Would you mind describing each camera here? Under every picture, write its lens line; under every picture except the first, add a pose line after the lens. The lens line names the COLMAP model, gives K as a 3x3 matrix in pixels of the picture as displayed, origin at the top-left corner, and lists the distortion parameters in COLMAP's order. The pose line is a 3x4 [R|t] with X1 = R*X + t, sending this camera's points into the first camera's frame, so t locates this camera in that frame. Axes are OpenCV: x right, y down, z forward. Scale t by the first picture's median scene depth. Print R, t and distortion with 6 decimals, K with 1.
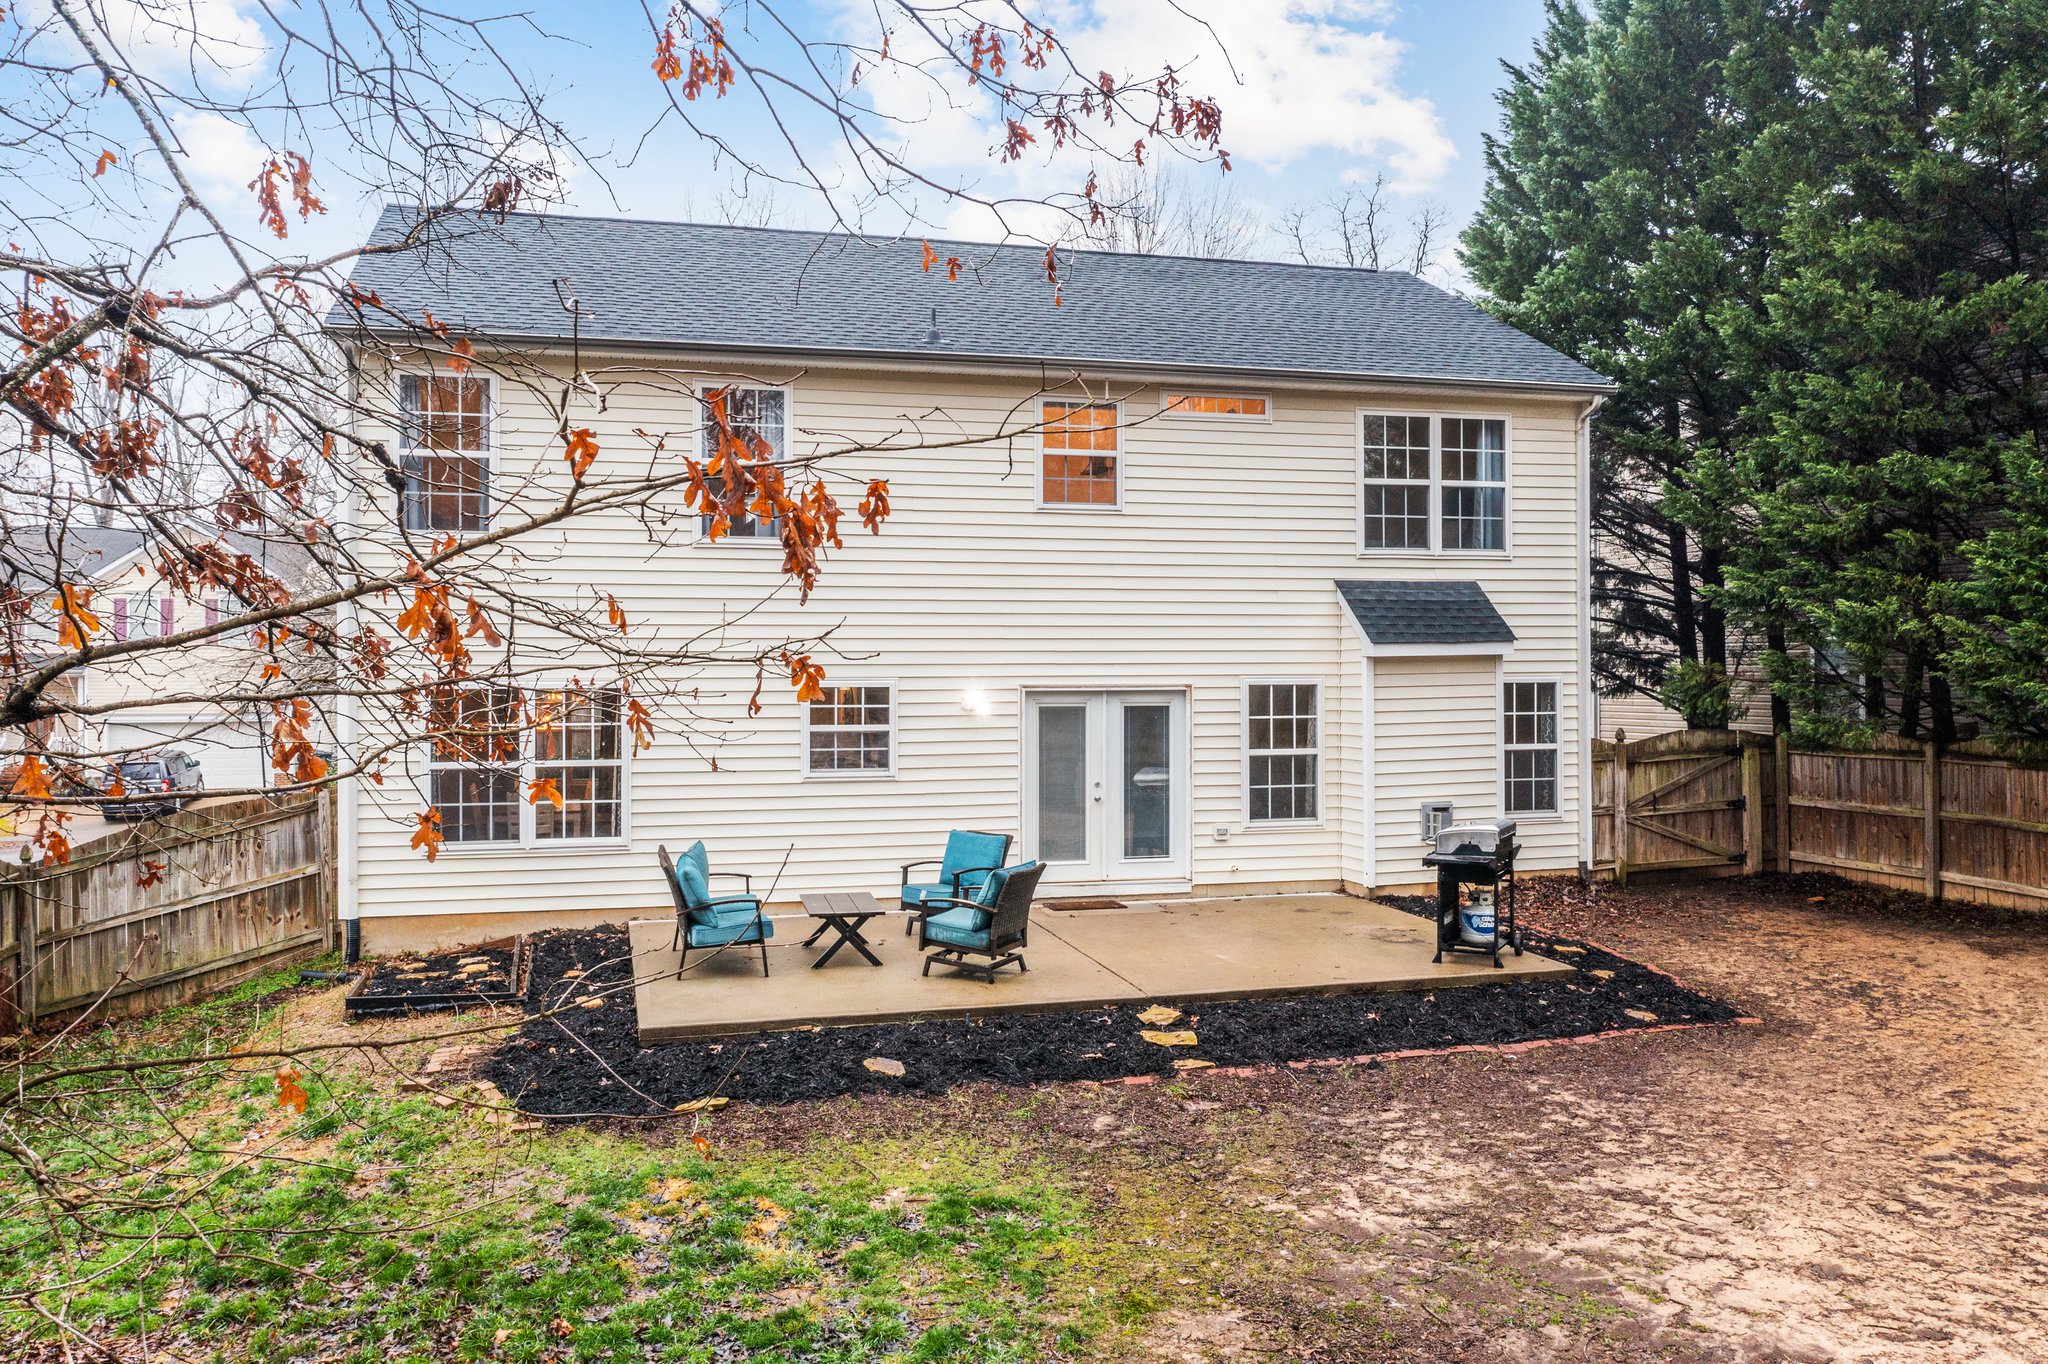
lens RADIAL K [[1607.5, 0, 1024.0], [0, 1607.5, 682.0], [0, 0, 1]] dist [-0.005967, -0.001846]
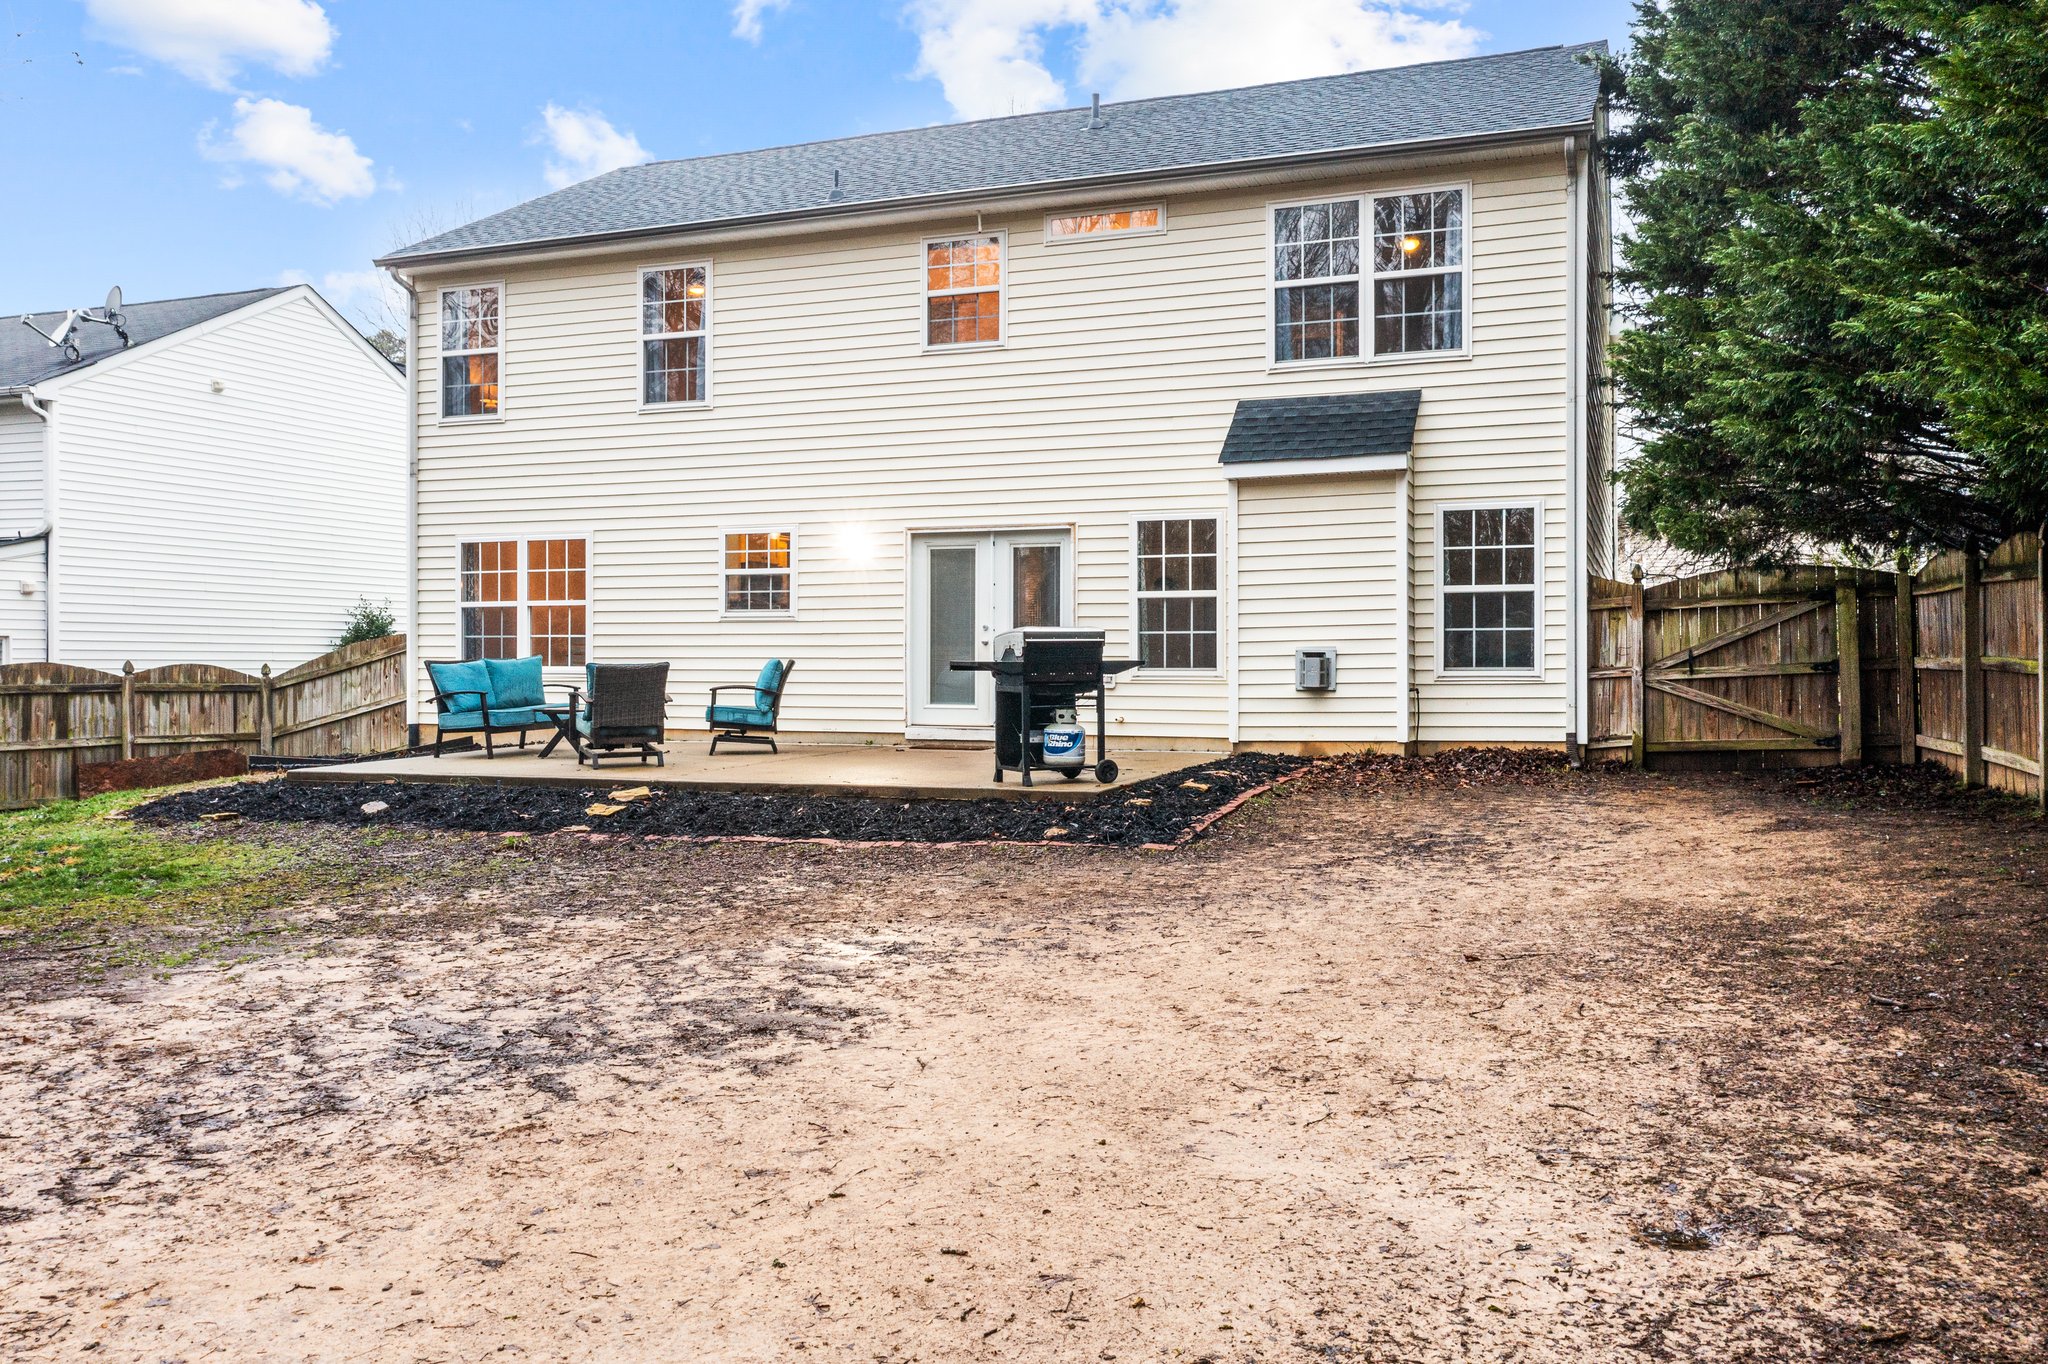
lens RADIAL K [[1635.2, 0, 1027.7], [0, 1635.2, 675.4], [0, 0, 1]] dist [-0.007060, 0.004501]
pose [[0.808403, 0.007786, -0.588578, 0.653925], [-0.007238, 0.999968, 0.003287, 0.089287], [0.588585, 0.001603, 0.808434, 0.209224]]
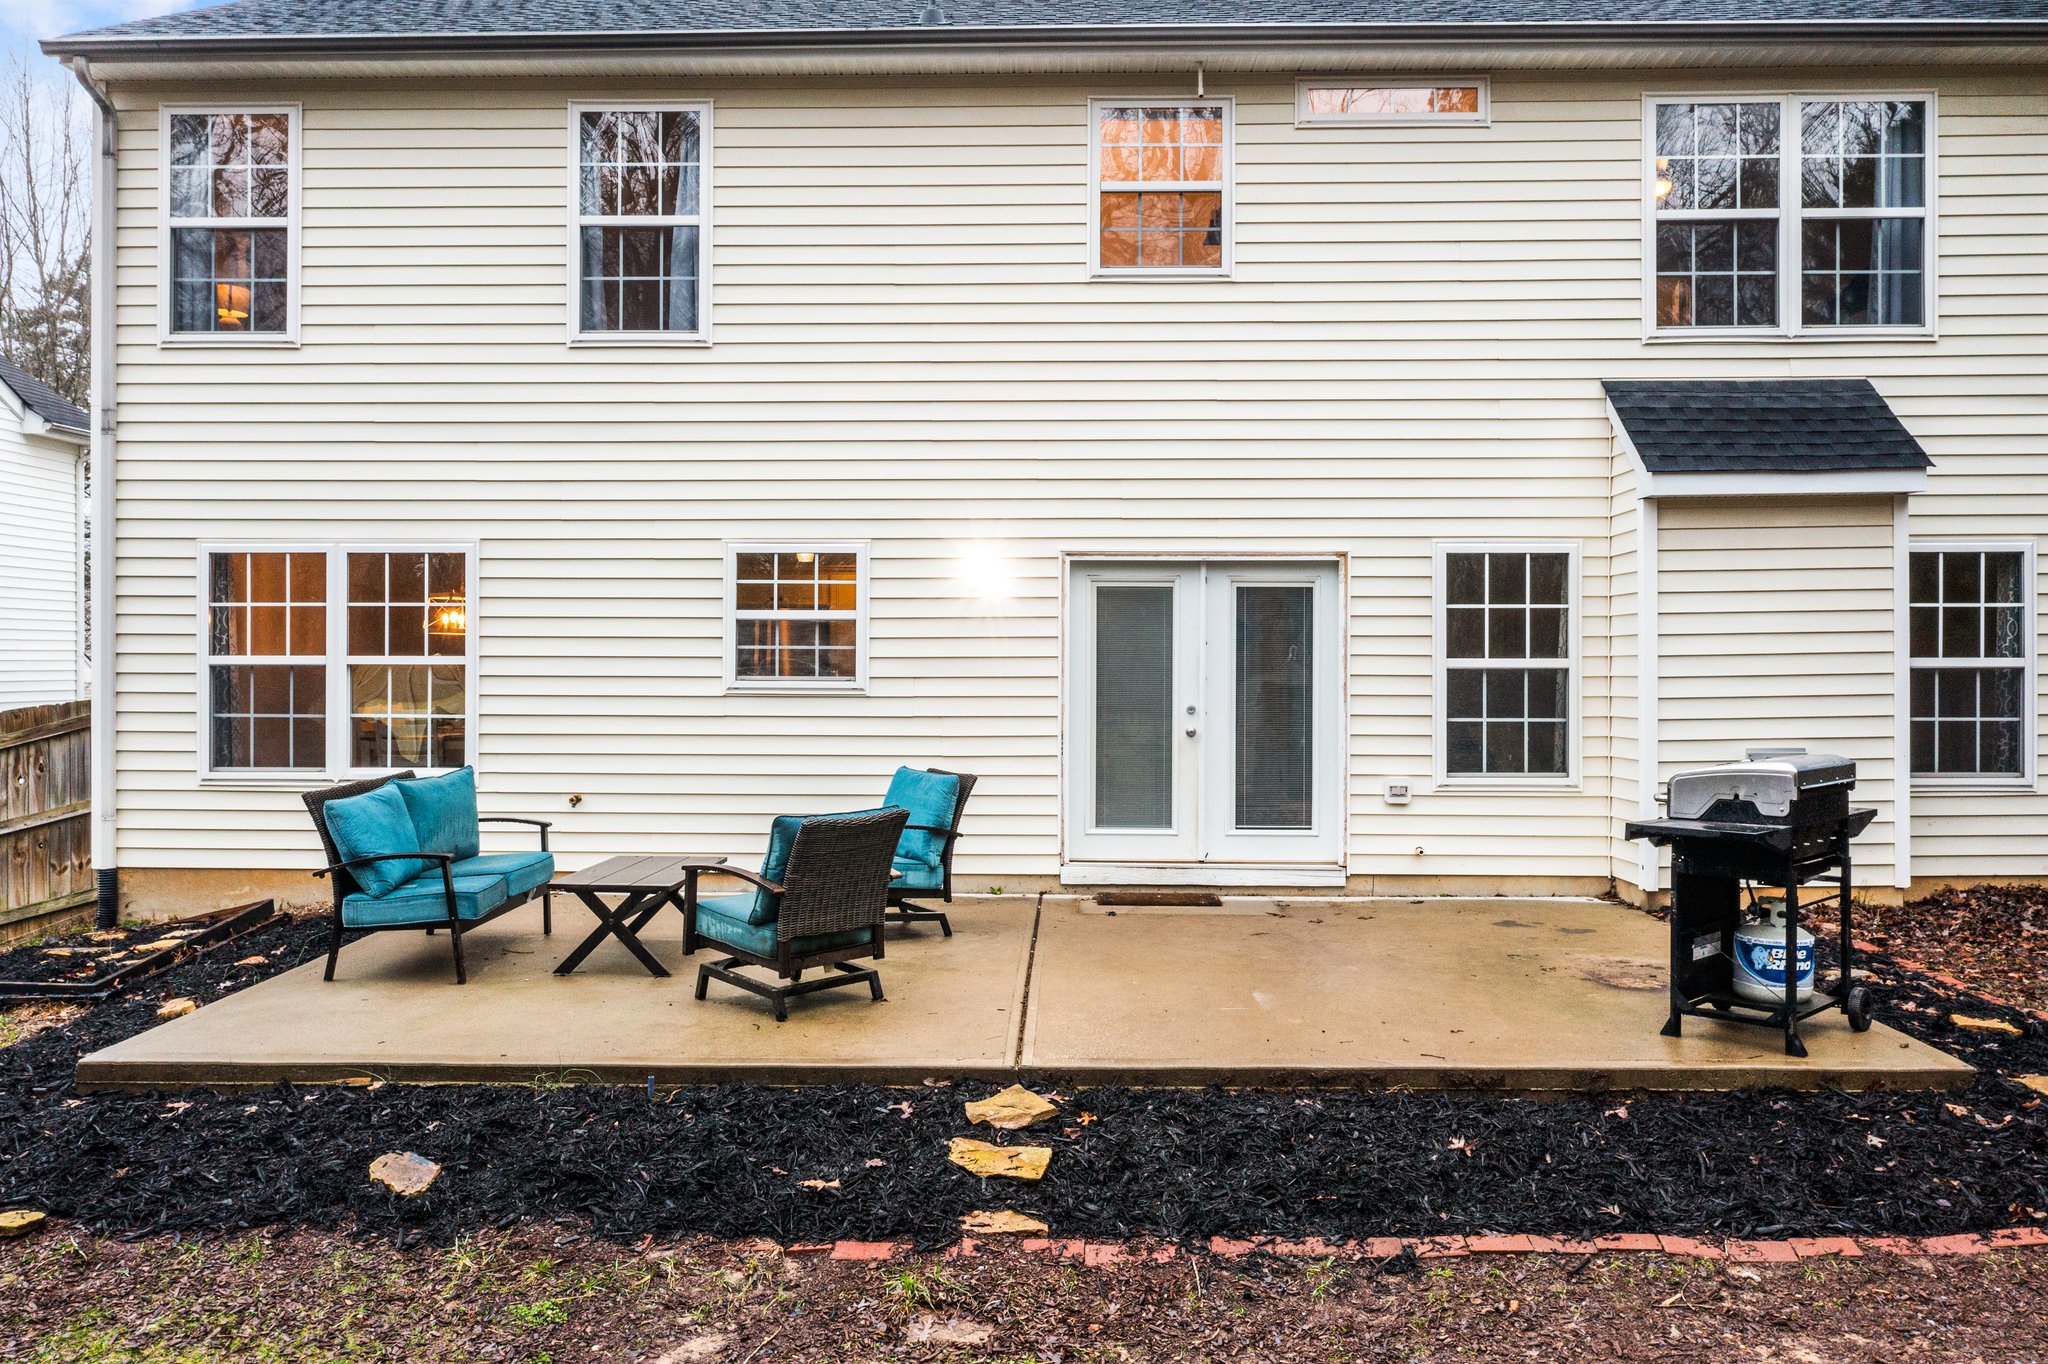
lens RADIAL K [[1635.2, 0, 1027.7], [0, 1635.2, 675.4], [0, 0, 1]] dist [-0.007060, 0.004501]
pose [[0.958591, 0.006194, -0.284717, 0.167606], [-0.006816, 0.999976, -0.001195, 0.051359], [0.284703, 0.003087, 0.958611, 0.362831]]
